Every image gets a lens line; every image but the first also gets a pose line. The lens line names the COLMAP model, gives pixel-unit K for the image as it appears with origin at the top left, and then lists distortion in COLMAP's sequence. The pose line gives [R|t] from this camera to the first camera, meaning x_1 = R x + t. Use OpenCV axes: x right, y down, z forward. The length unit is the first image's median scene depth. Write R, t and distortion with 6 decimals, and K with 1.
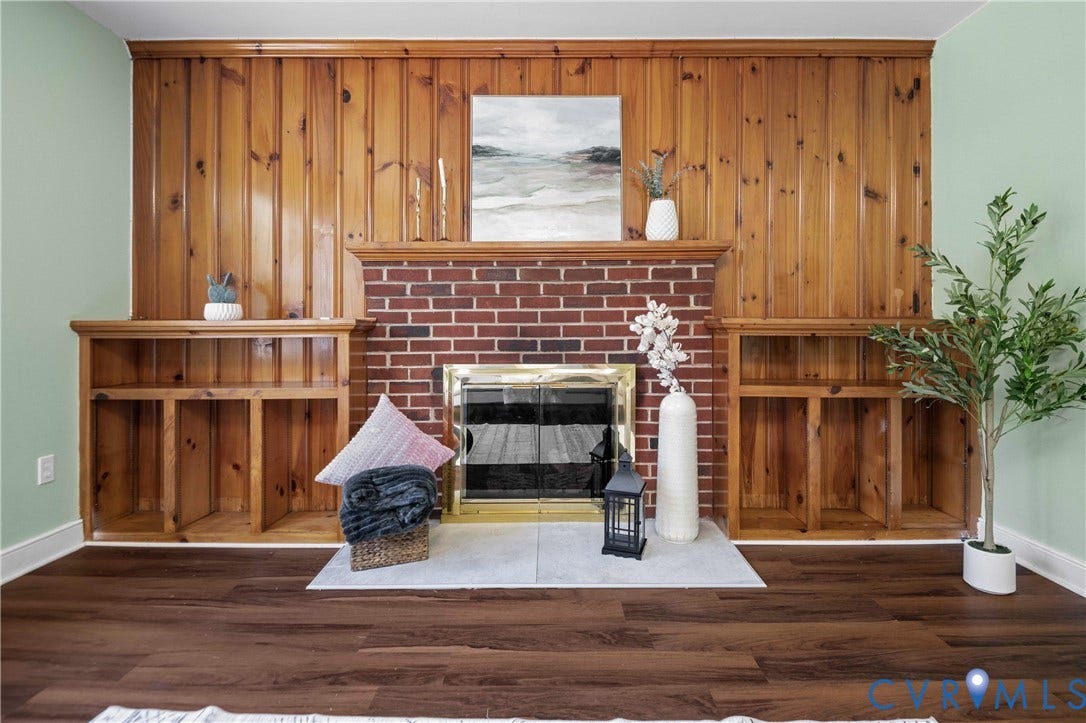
lens RADIAL K [[514.9, 0, 552.9], [0, 514.9, 330.4], [0, 0, 1]] dist [0.001811, -0.004700]
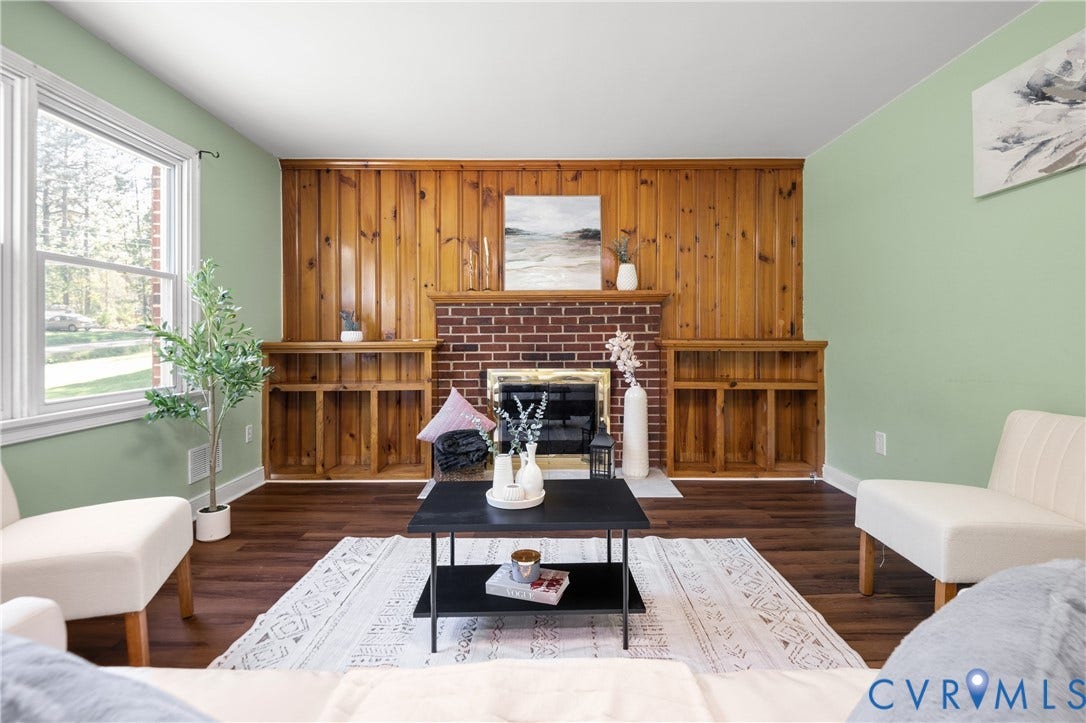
lens RADIAL K [[514.9, 0, 546.7], [0, 514.9, 337.3], [0, 0, 1]] dist [0.001811, -0.004700]
pose [[0.999984, -0.000897, 0.005608, -0.039687], [0.000878, 0.999994, 0.003442, -0.034815], [-0.005611, -0.003437, 0.999978, -0.551590]]
